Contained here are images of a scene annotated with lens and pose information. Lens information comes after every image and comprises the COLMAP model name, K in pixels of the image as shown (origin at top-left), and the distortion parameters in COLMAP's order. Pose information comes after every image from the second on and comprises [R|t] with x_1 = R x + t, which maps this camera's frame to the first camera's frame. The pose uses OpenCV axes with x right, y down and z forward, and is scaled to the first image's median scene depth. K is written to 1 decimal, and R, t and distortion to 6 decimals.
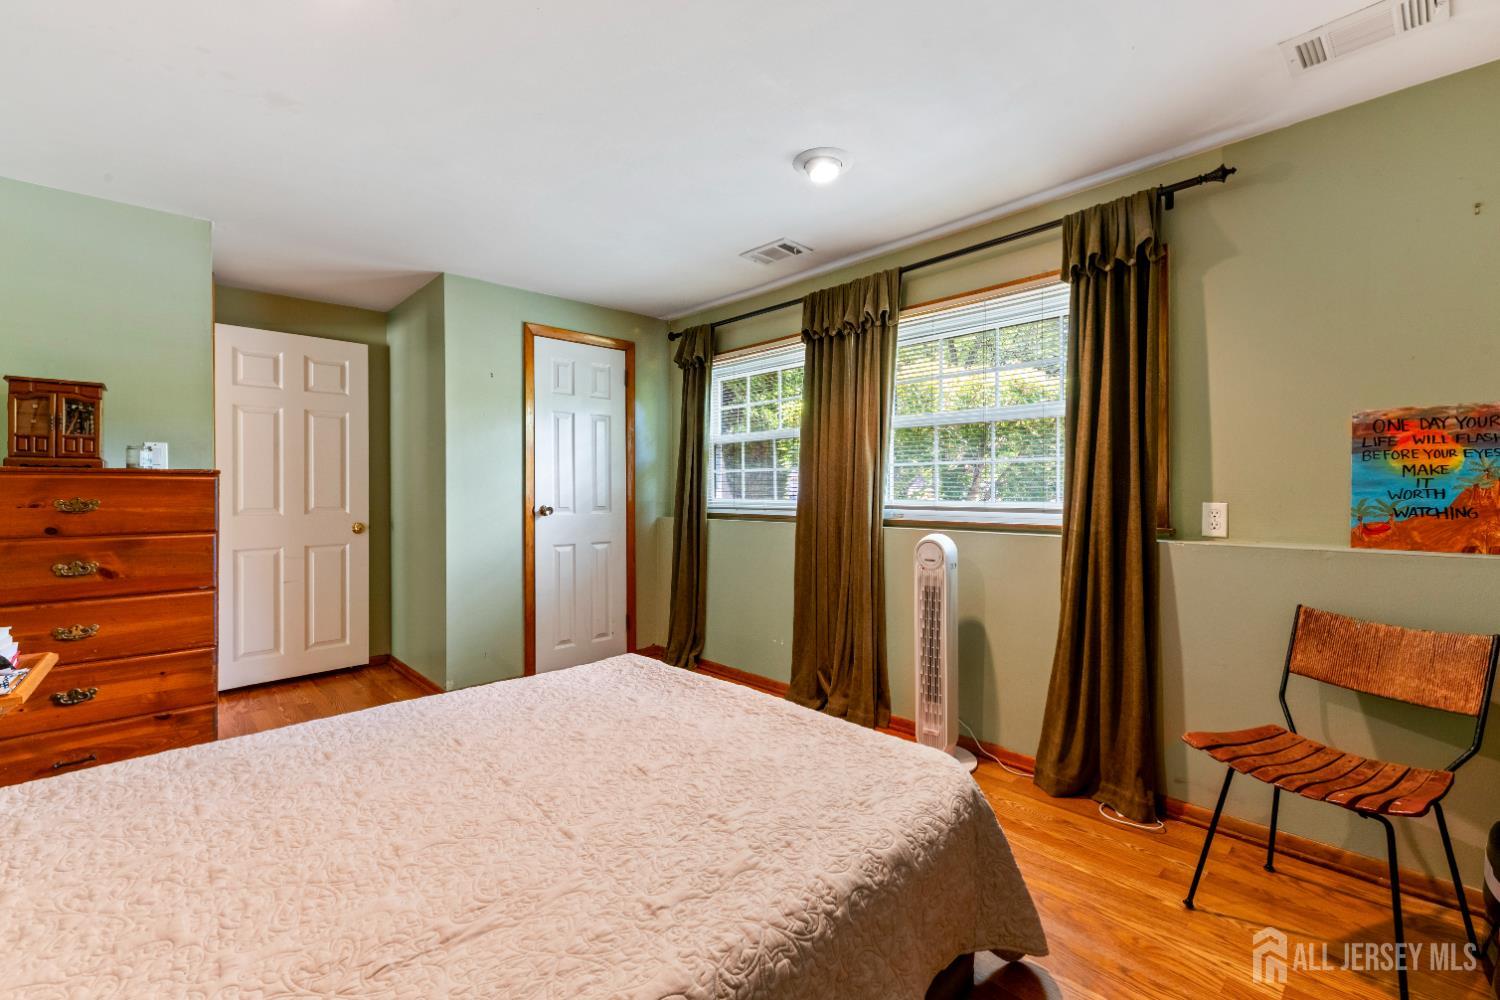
lens RADIAL K [[619.6, 0, 748.7], [0, 619.6, 496.6], [0, 0, 1]] dist [0.002748, -0.000120]
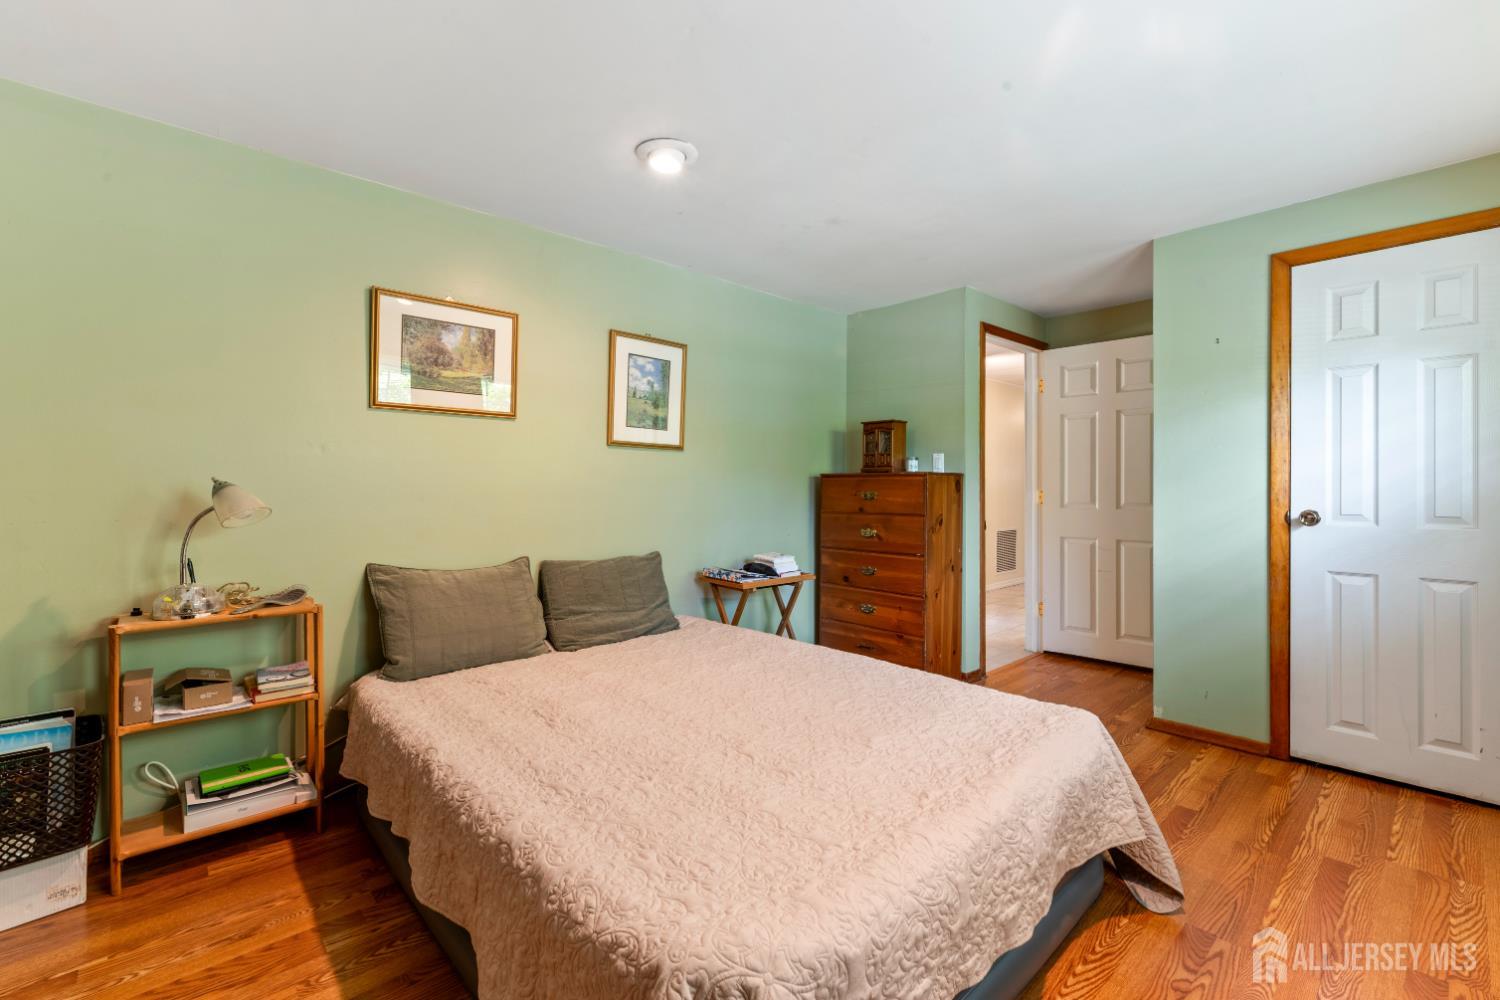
lens RADIAL K [[619.6, 0, 748.7], [0, 619.6, 496.6], [0, 0, 1]] dist [0.002748, -0.000120]
pose [[0.016706, 0.020496, -0.999650, 0.389663], [-0.012079, 0.999721, 0.020296, -0.008626], [0.999787, 0.011735, 0.016948, 0.424353]]
